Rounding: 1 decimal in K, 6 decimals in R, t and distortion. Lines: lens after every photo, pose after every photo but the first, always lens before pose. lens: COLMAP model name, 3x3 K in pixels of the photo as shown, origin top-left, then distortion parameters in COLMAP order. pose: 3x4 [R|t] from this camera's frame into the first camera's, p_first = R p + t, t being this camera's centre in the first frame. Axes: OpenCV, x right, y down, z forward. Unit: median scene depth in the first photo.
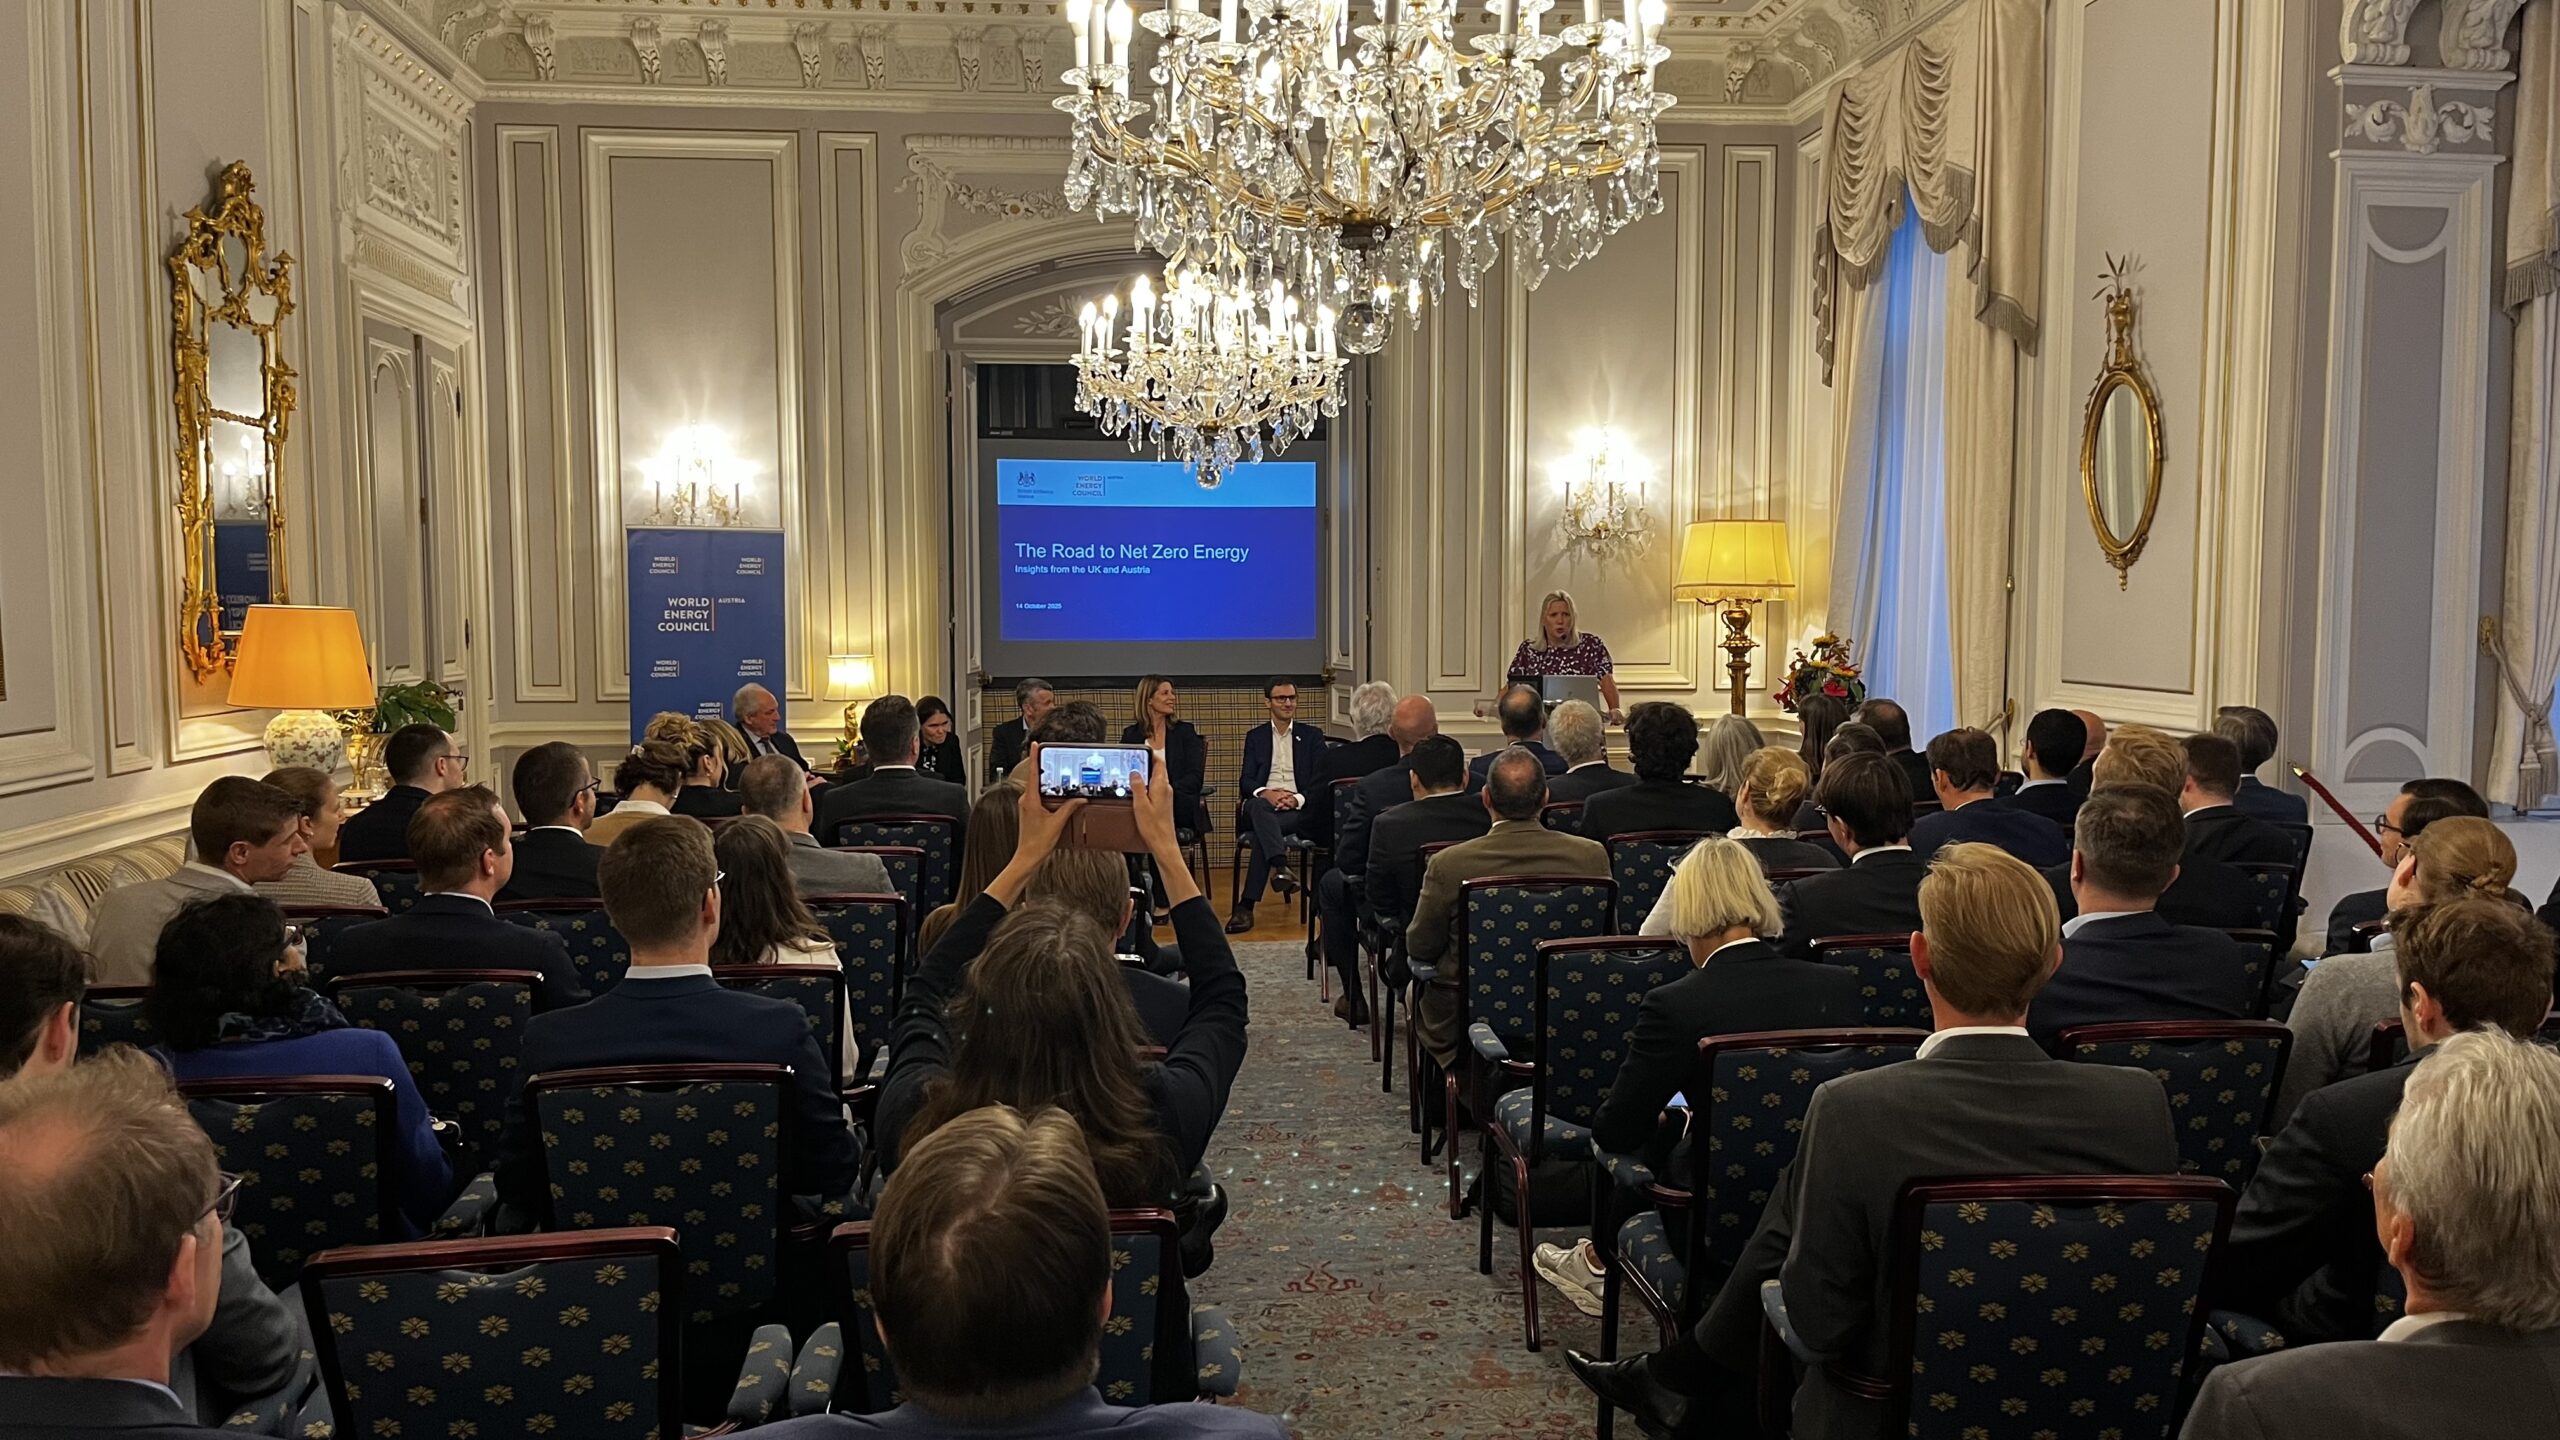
lens RADIAL K [[1920.4, 0, 1273.4], [0, 1920.4, 725.2], [0, 0, 1]] dist [0.026308, -0.012792]
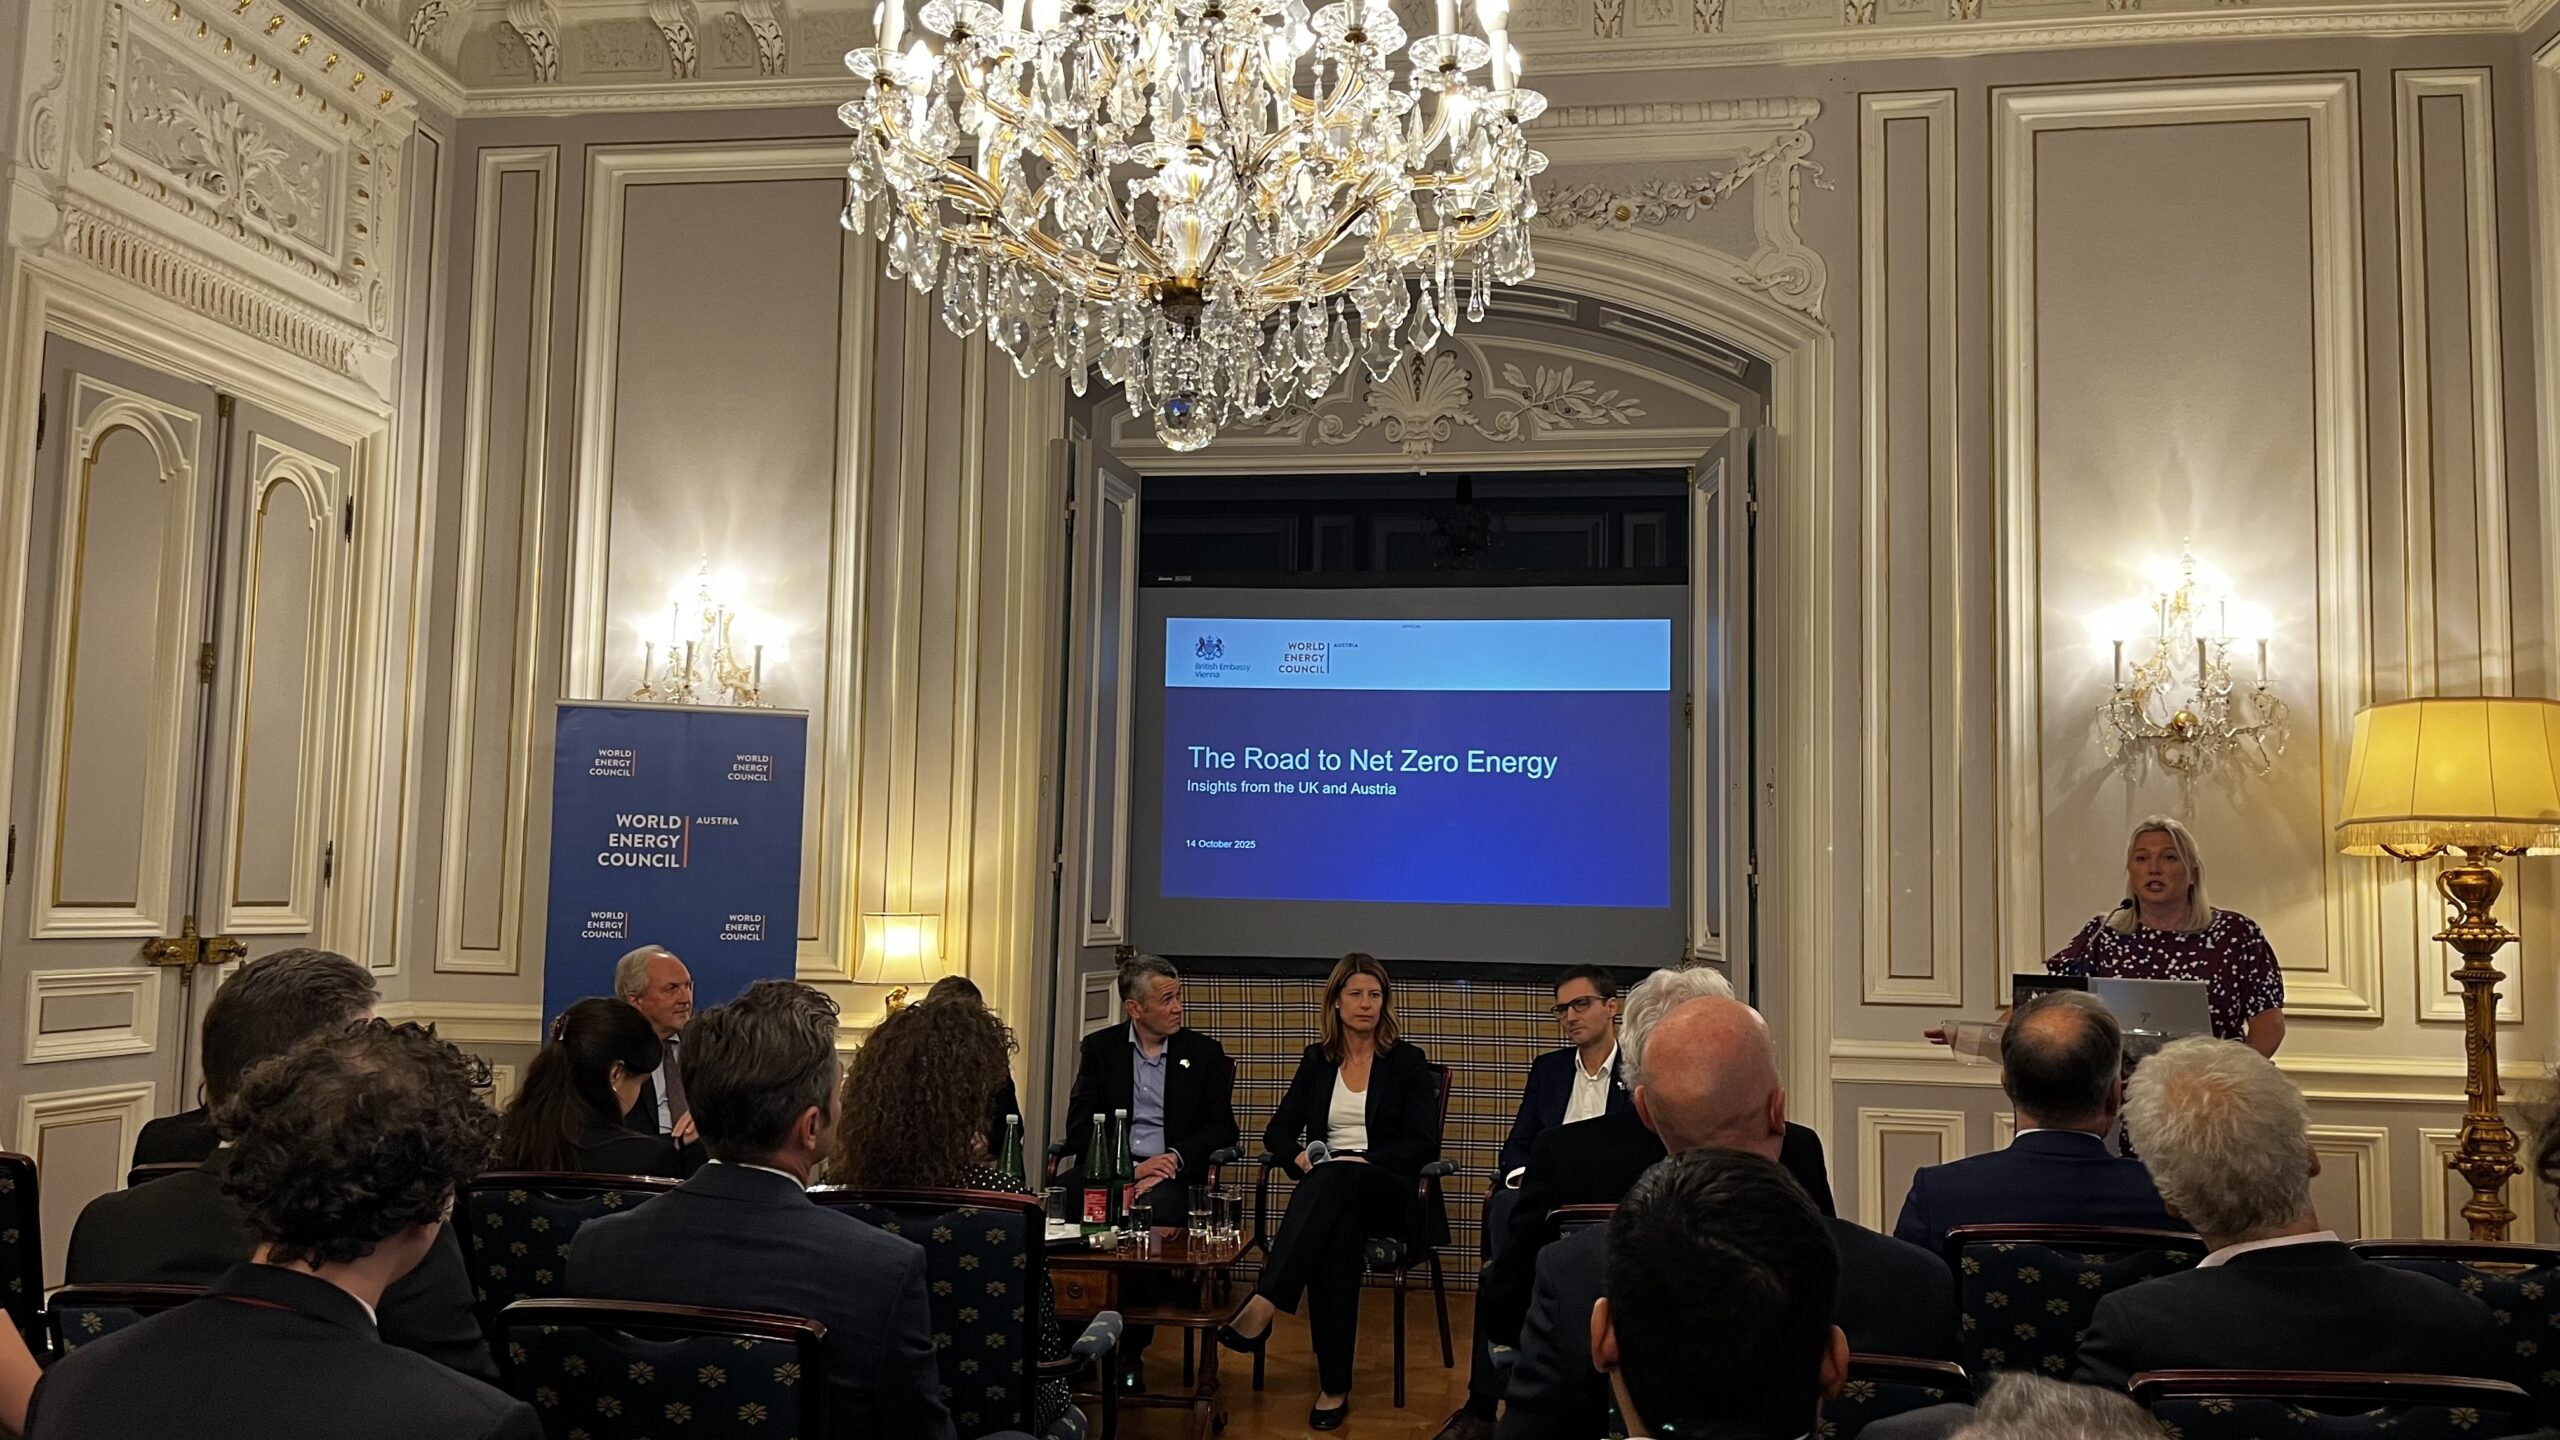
lens RADIAL K [[1920.4, 0, 1291.1], [0, 1920.4, 719.0], [0, 0, 1]] dist [0.026308, -0.012792]
pose [[0.971274, 0.000020, -0.237962, 0.053387], [-0.038175, 0.987061, -0.155733, -0.005701], [0.234880, 0.160344, 0.958708, 0.414678]]
